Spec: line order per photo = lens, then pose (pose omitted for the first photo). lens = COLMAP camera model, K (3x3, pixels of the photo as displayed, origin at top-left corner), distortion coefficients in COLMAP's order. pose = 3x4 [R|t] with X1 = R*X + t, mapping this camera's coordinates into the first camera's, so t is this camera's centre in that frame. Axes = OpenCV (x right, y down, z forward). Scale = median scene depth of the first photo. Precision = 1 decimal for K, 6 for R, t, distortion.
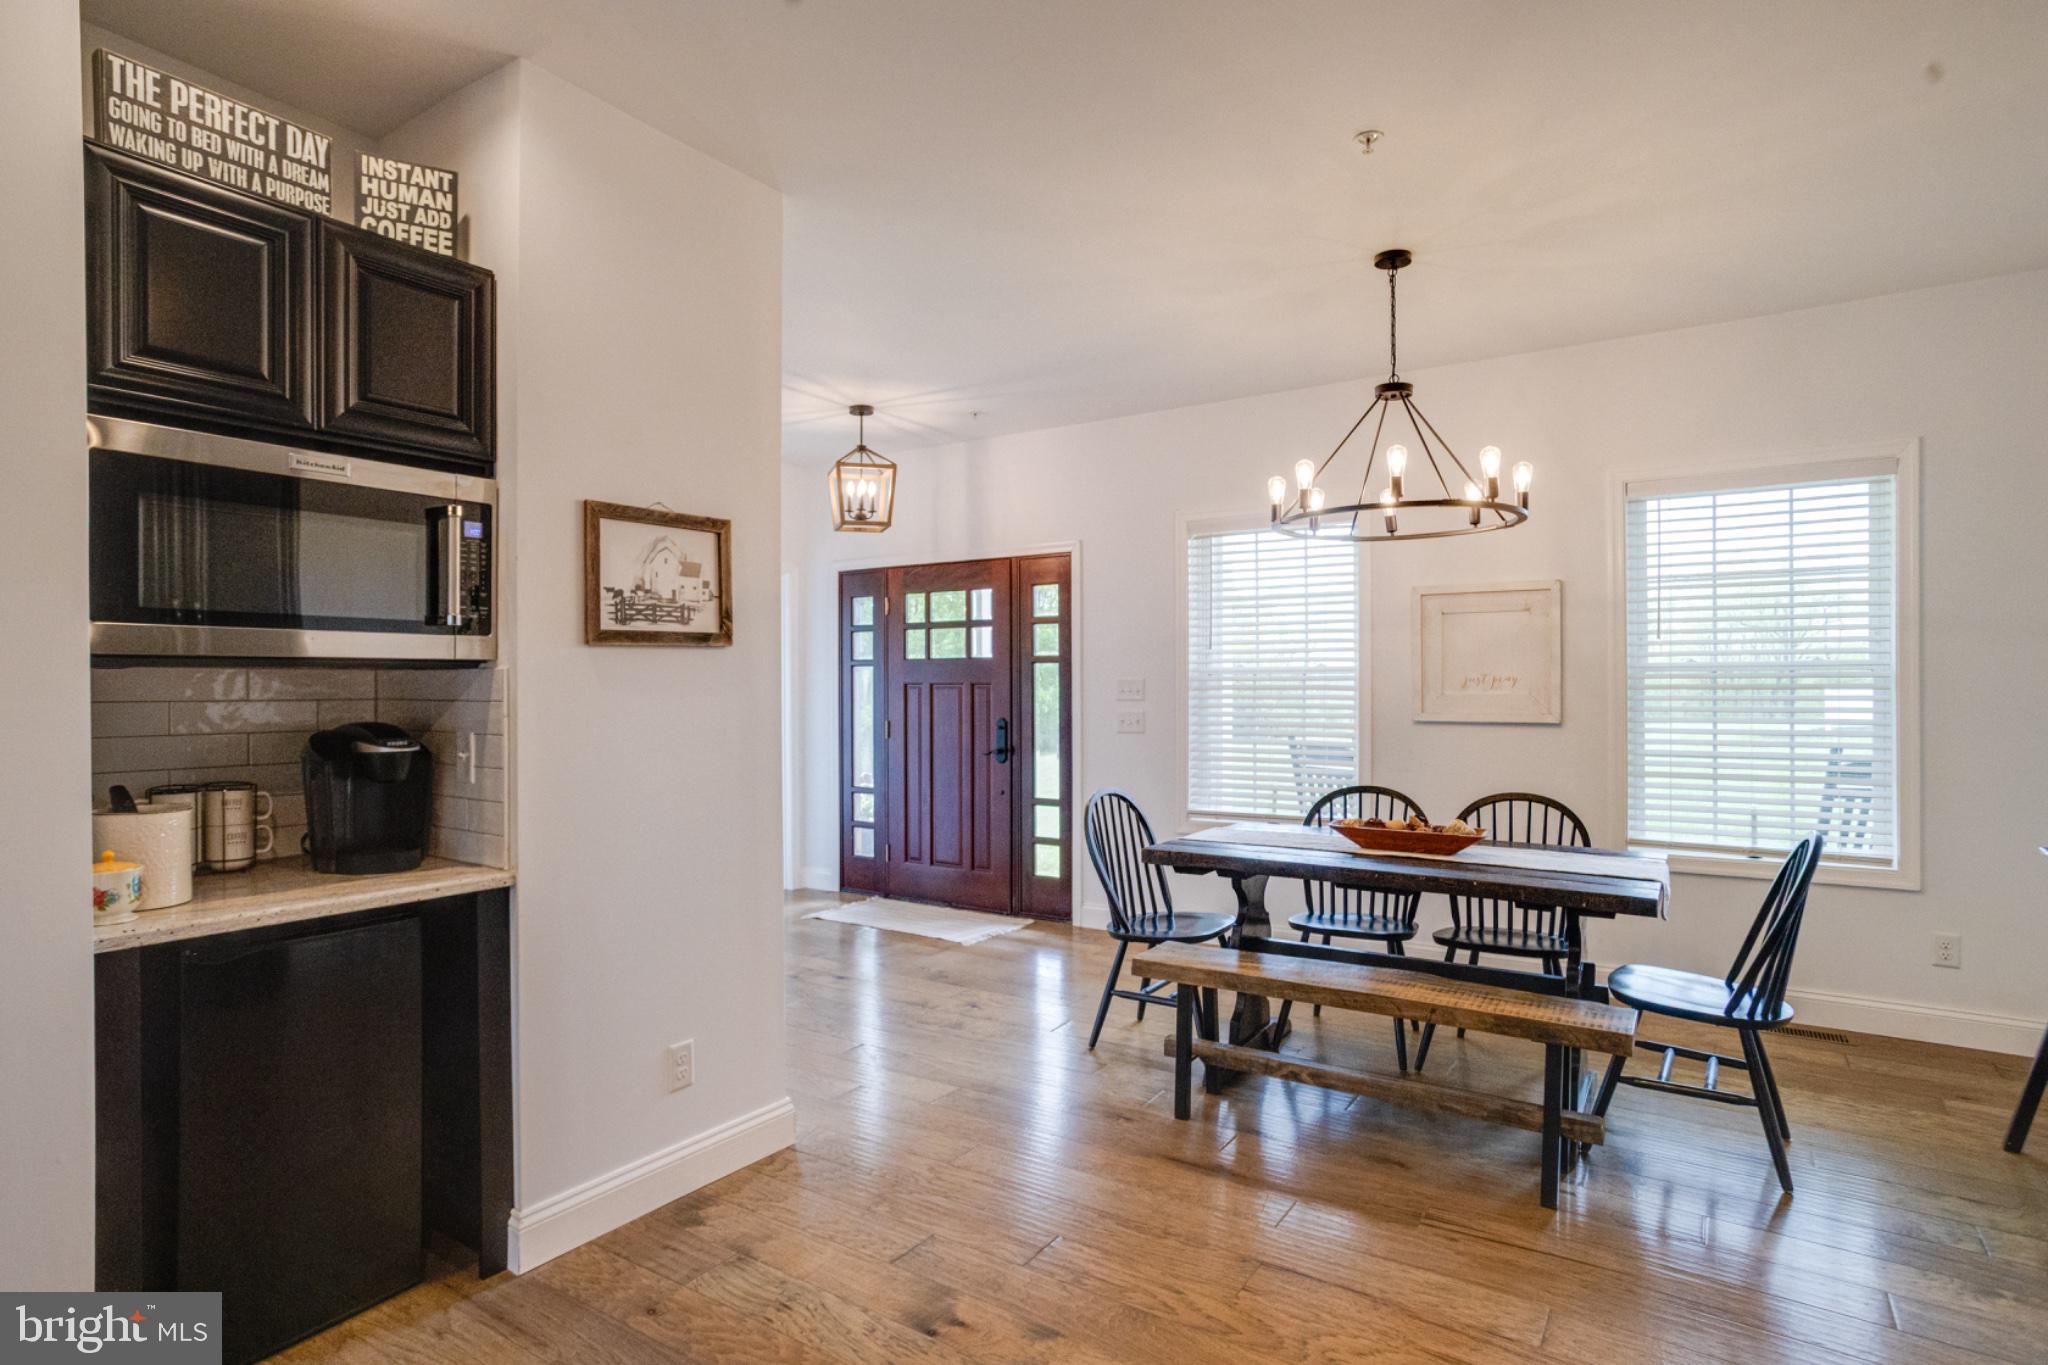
lens RADIAL K [[1065.3, 0, 1022.7], [0, 1065.3, 674.3], [0, 0, 1]] dist [-0.049799, 0.040511]
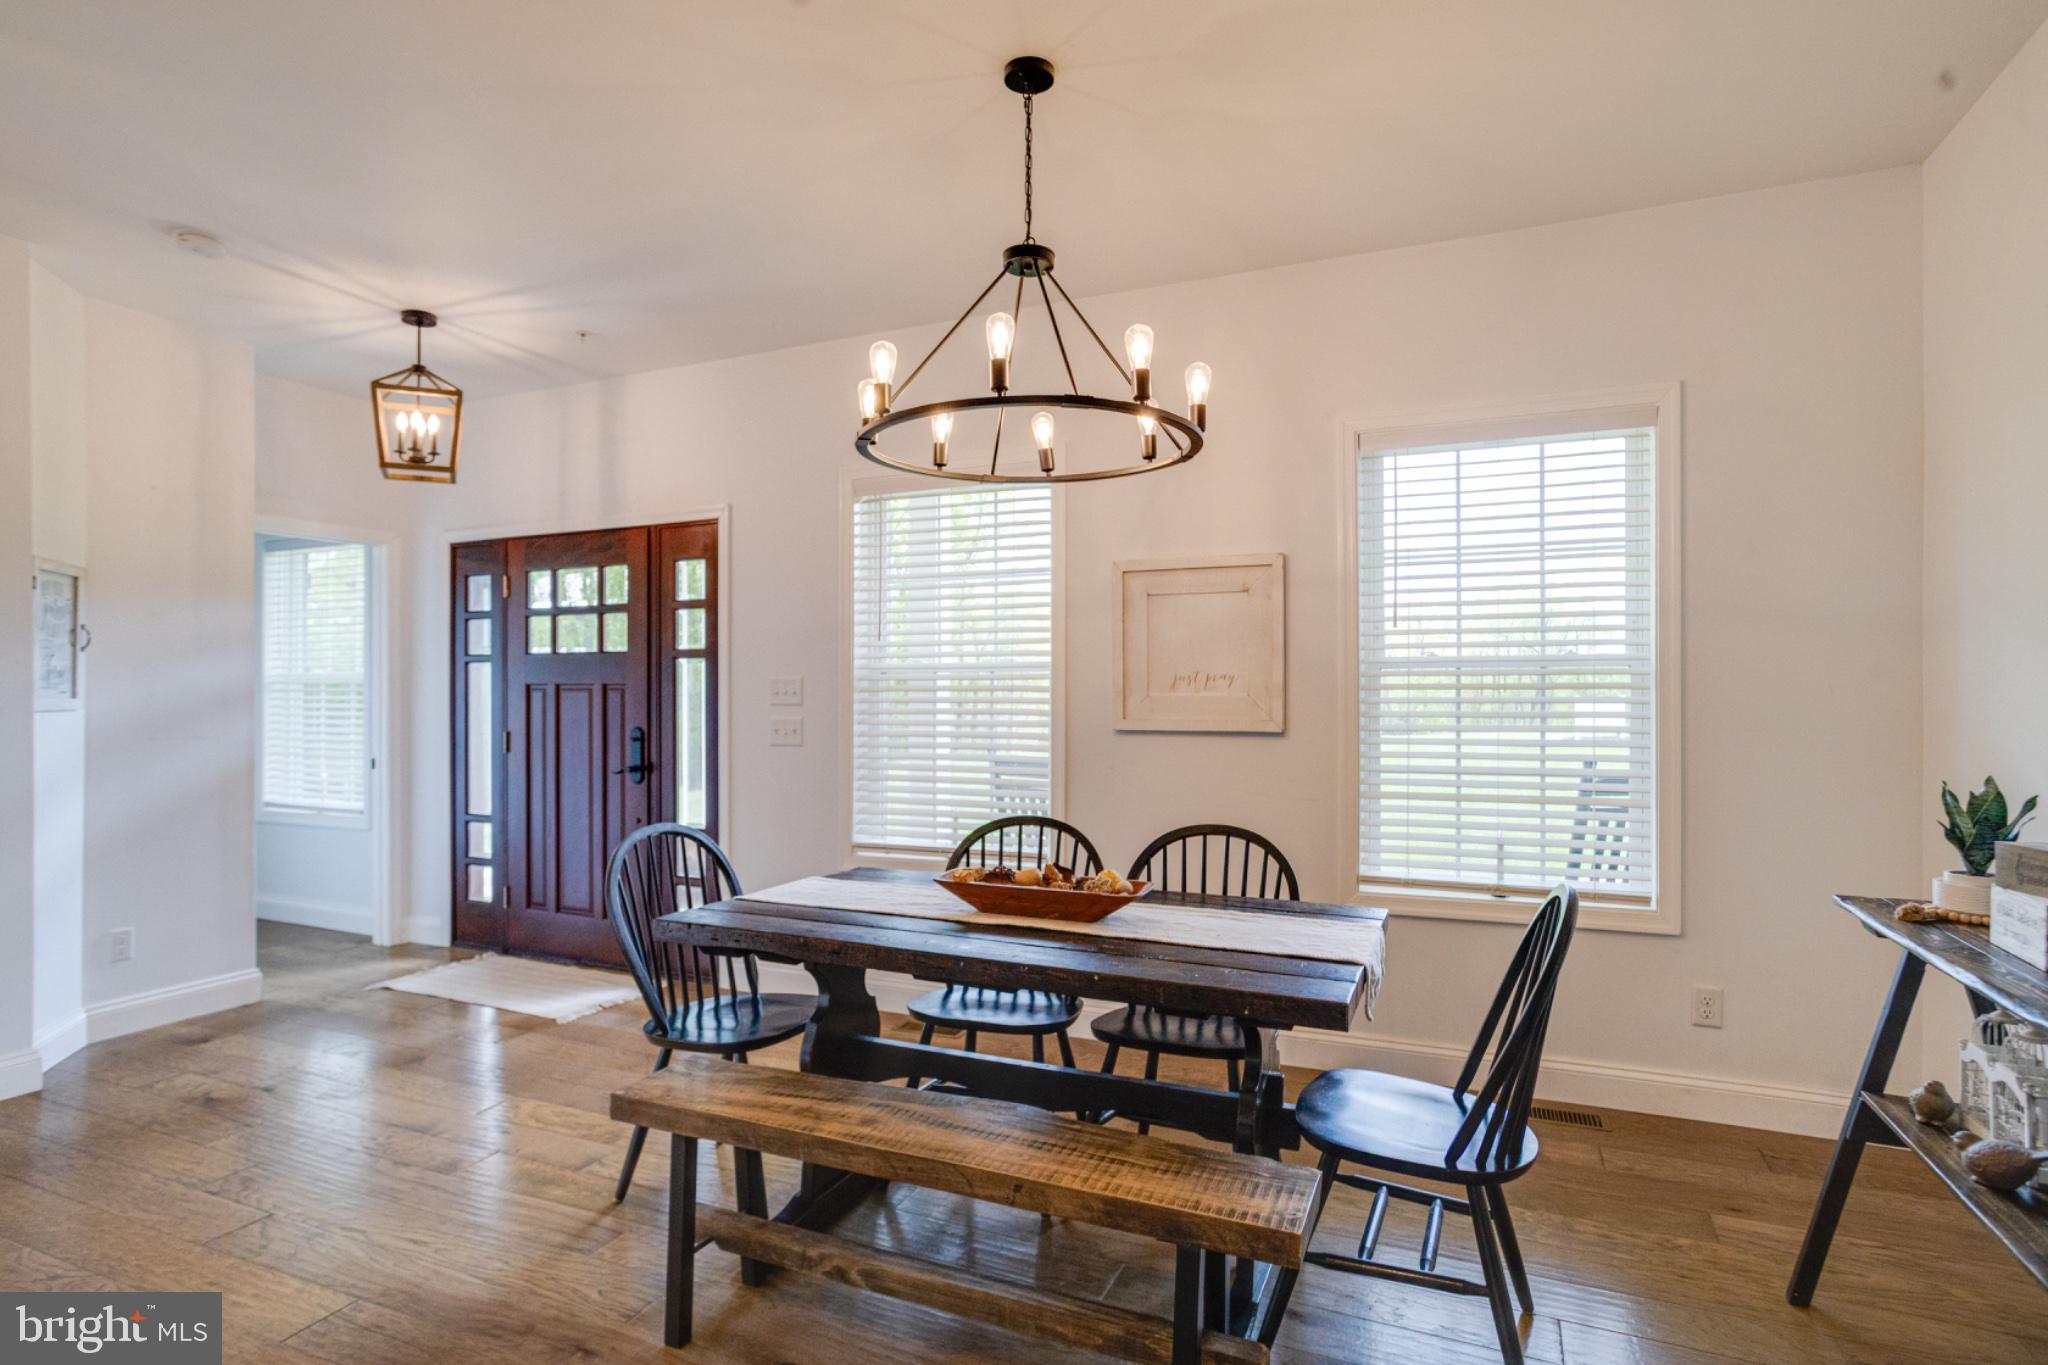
lens RADIAL K [[1063.4, 0, 1024.0], [0, 1063.4, 682.5], [0, 0, 1]] dist [-0.069525, 0.069331]
pose [[0.985635, 0.004873, 0.168822, 0.173137], [-0.004380, 0.999985, -0.003290, 0.011708], [-0.168835, 0.002503, 0.985641, 0.231035]]
